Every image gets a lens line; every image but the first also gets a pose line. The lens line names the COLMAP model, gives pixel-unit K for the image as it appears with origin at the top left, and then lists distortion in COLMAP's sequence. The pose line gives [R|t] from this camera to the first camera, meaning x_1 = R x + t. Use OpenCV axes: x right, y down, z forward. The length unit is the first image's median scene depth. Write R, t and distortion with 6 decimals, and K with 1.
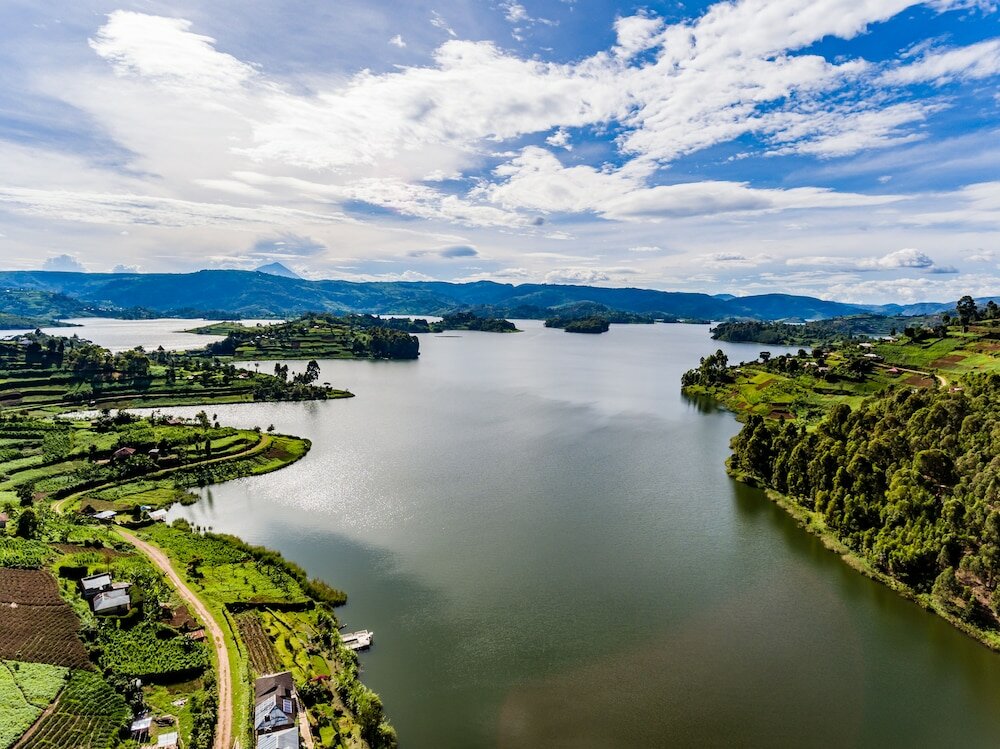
lens RADIAL K [[796.7, 0, 501.7], [0, 796.7, 374.9], [0, 0, 1]] dist [0.020715, 0.006887]
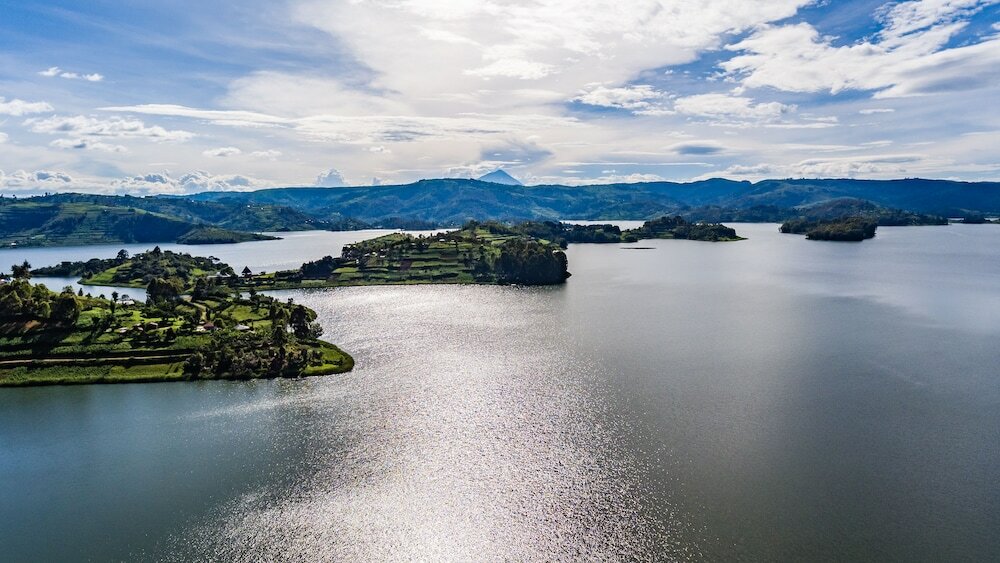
lens RADIAL K [[766.5, 0, 495.8], [0, 766.5, 280.8], [0, 0, 1]] dist [0.031381, -0.001381]
pose [[0.946480, 0.003928, -0.322740, 0.023317], [-0.003042, 0.999990, 0.003249, -0.011201], [0.322749, -0.002094, 0.946482, 0.155171]]
